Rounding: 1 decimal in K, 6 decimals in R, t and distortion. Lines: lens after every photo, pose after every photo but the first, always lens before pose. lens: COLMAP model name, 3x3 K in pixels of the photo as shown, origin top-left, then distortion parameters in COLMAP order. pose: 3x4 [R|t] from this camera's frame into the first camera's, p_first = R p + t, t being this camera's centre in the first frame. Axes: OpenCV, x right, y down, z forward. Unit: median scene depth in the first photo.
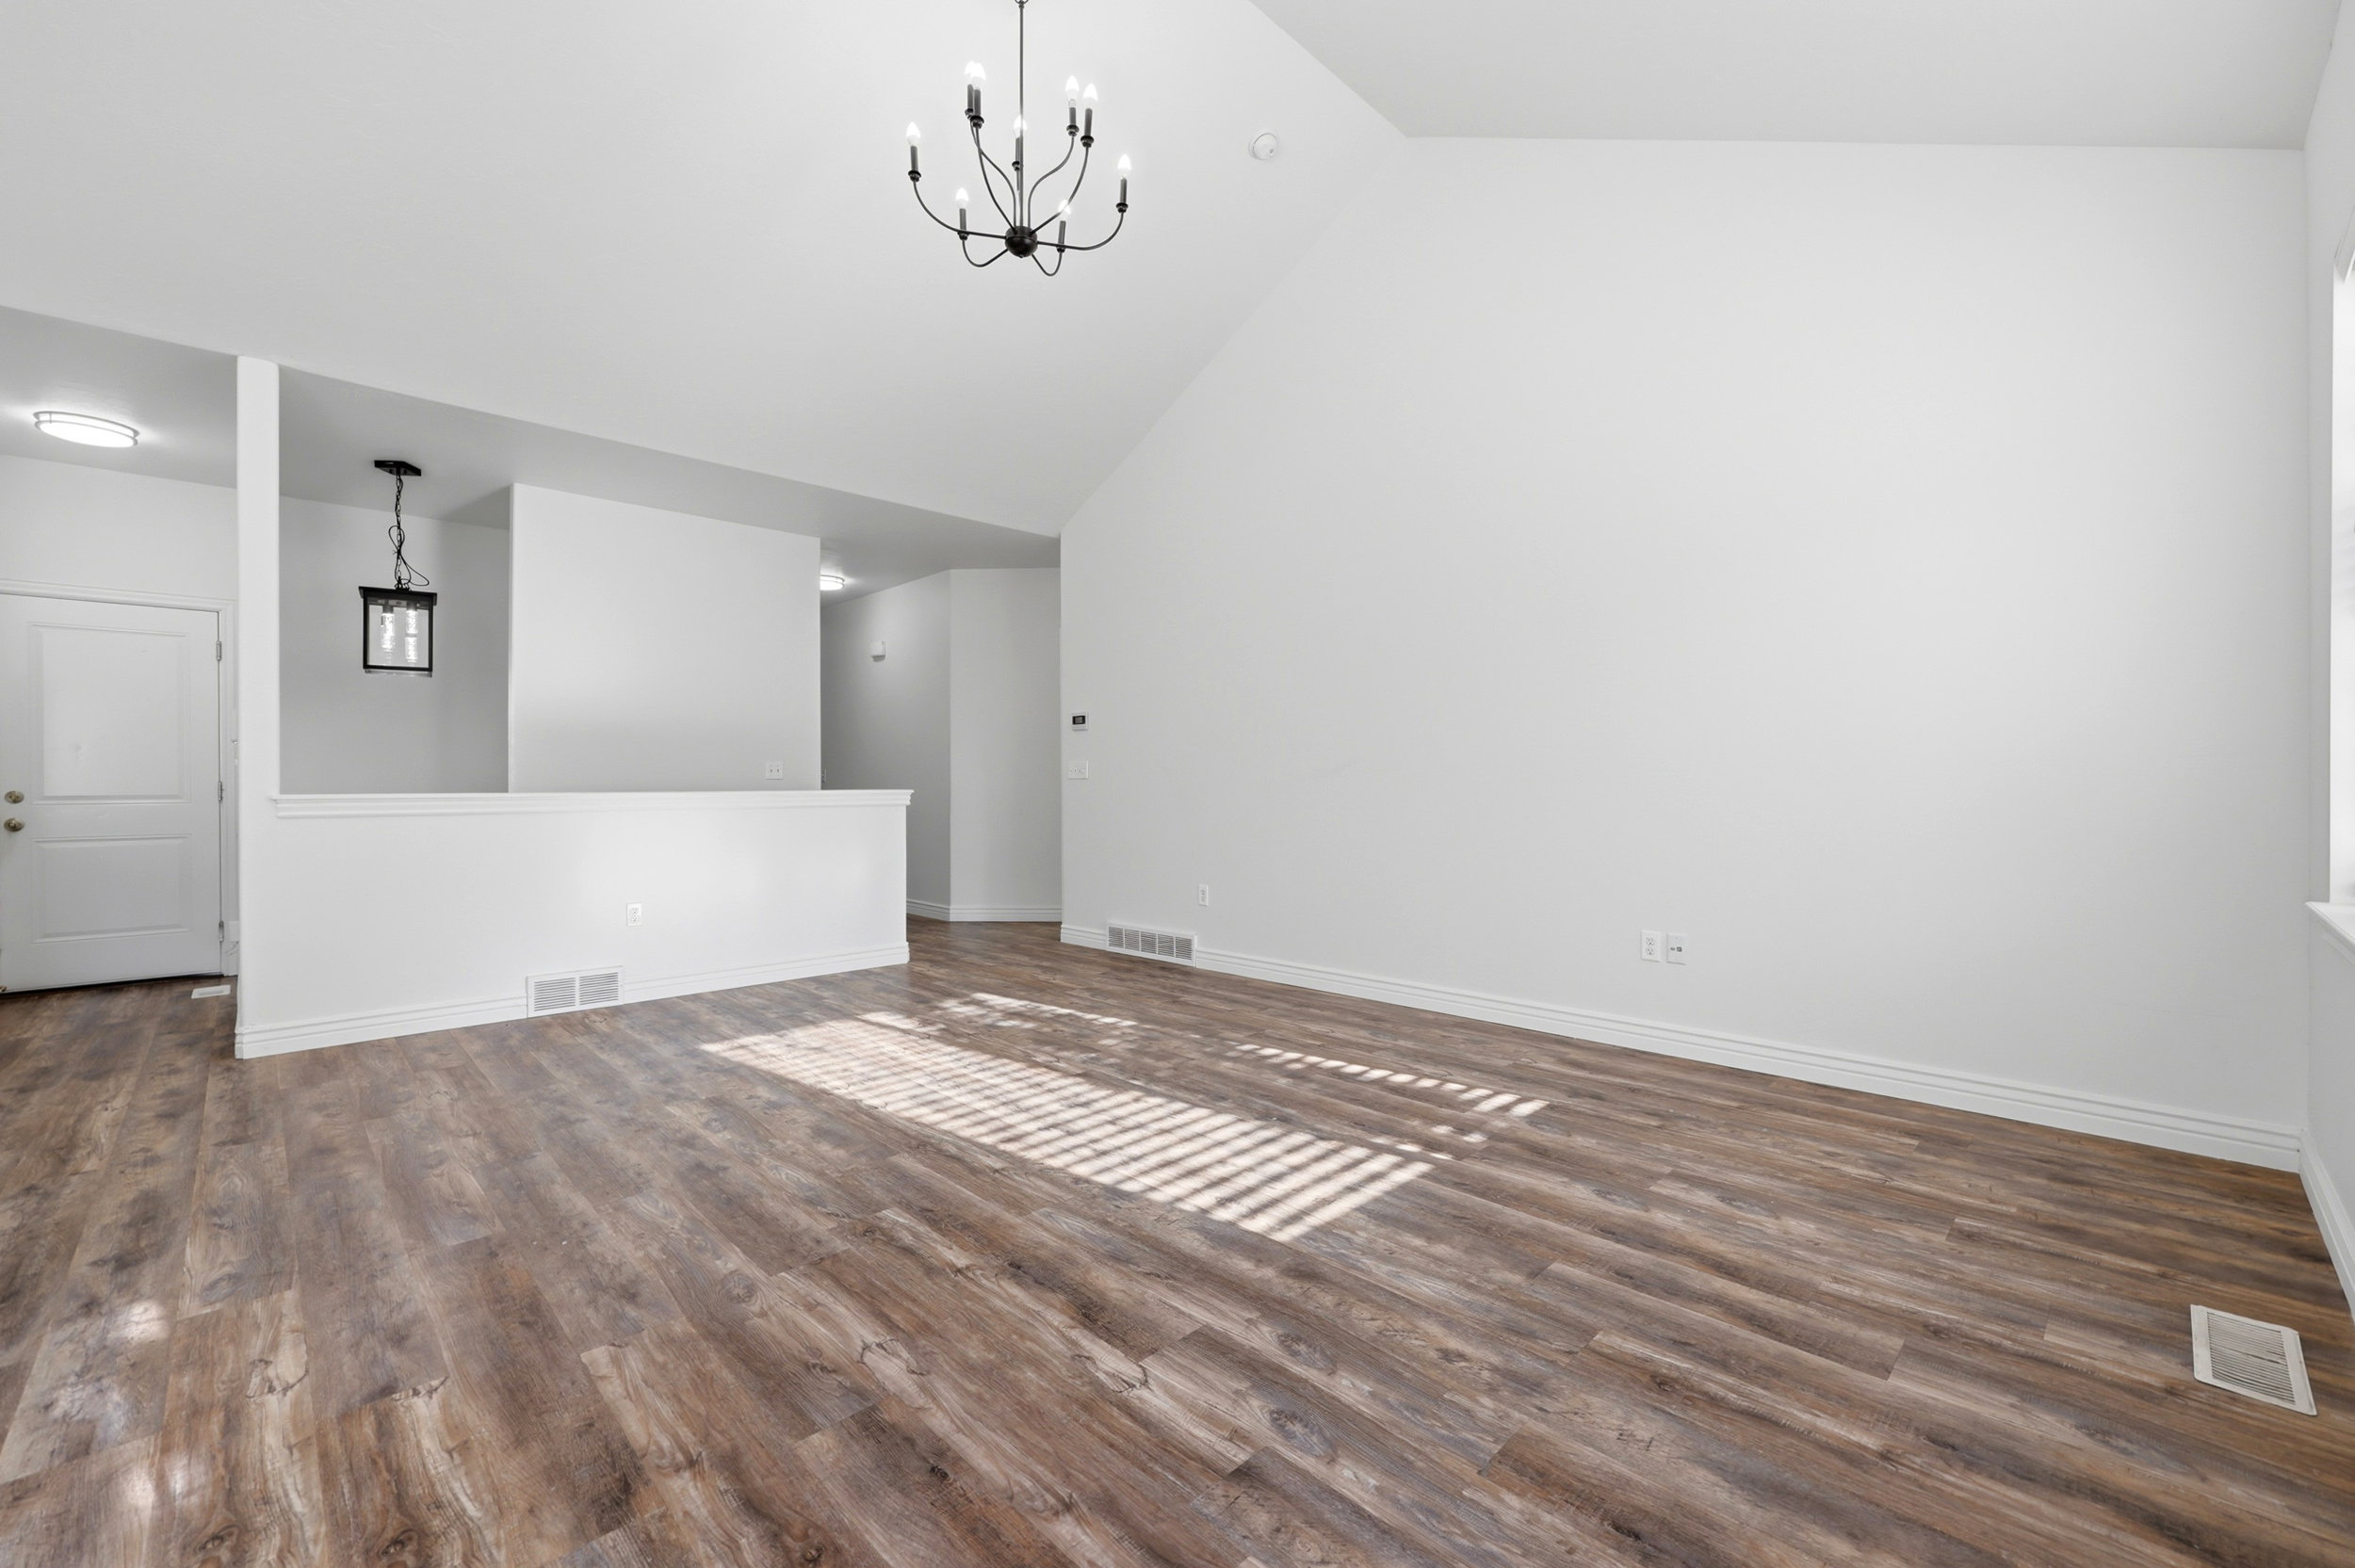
lens RADIAL K [[952.5, 0, 1165.7], [0, 952.5, 790.8], [0, 0, 1]] dist [-0.000346, -0.000235]
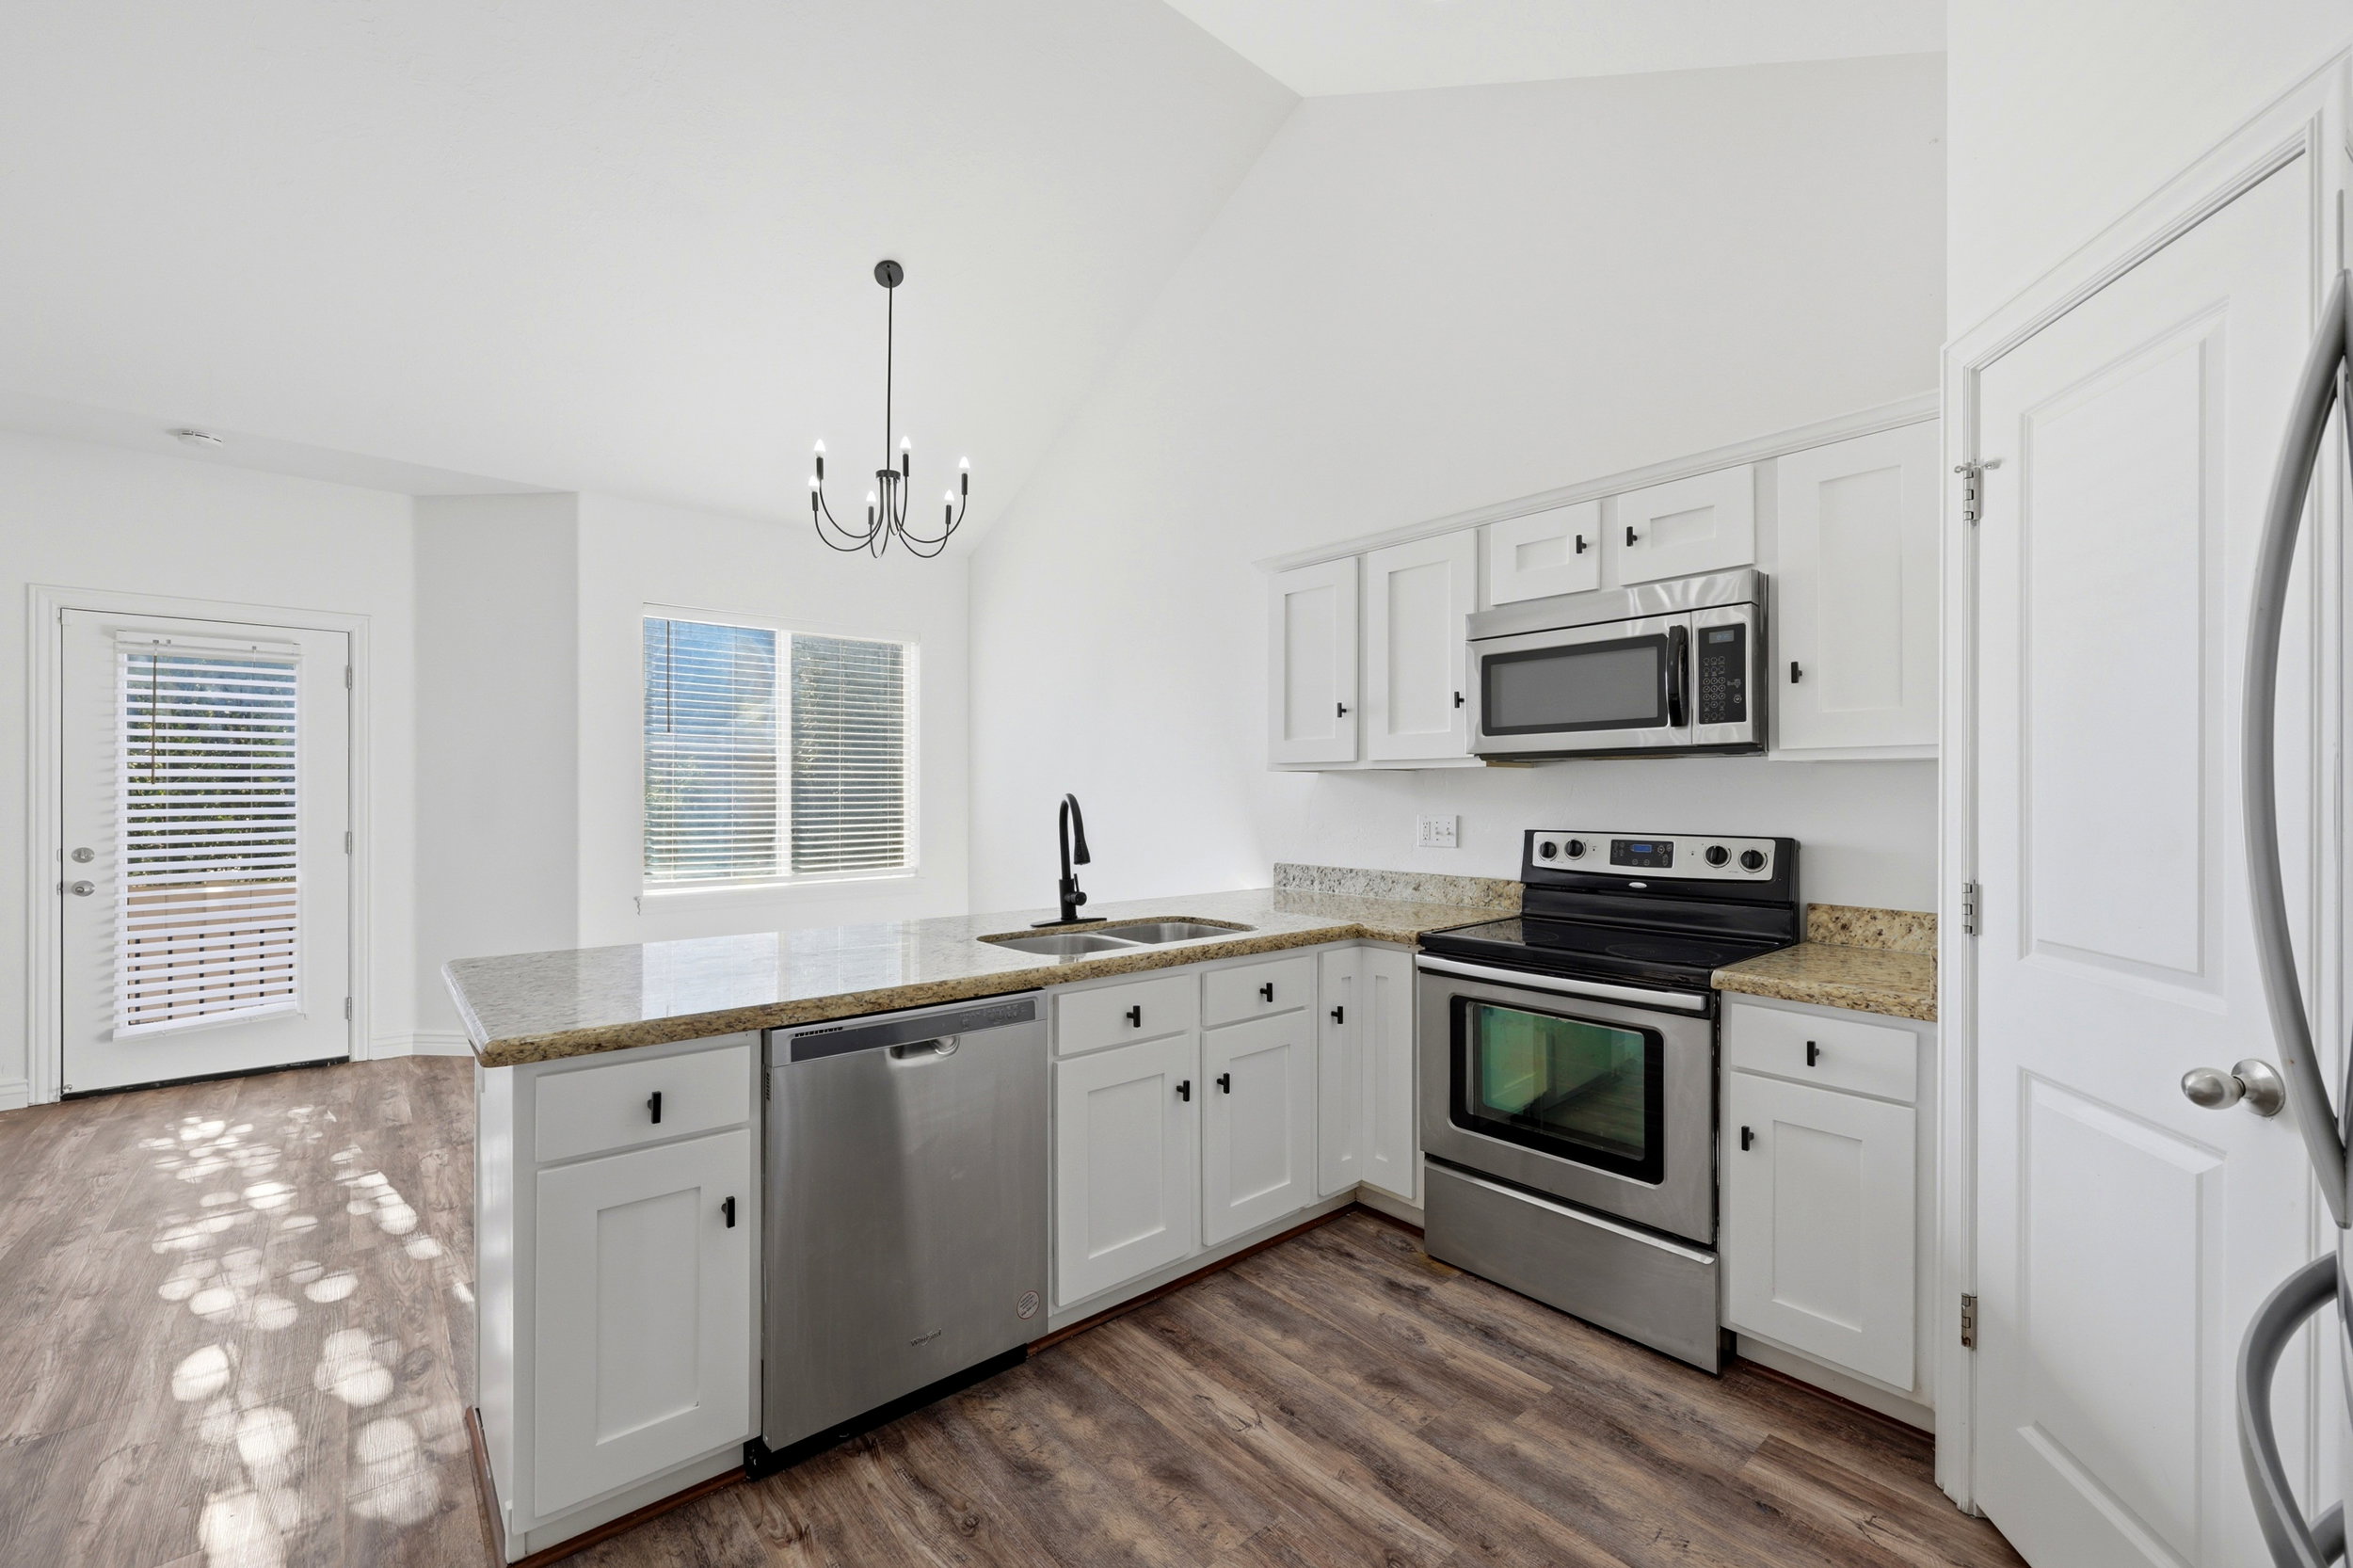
lens RADIAL K [[951.8, 0, 1171.0], [0, 951.8, 797.5], [0, 0, 1]] dist [-0.000346, -0.000235]
pose [[-0.998293, -0.001486, 0.058385, -1.255259], [-0.000858, 0.999942, 0.010776, -0.085284], [-0.058397, 0.010707, -0.998236, 1.151726]]
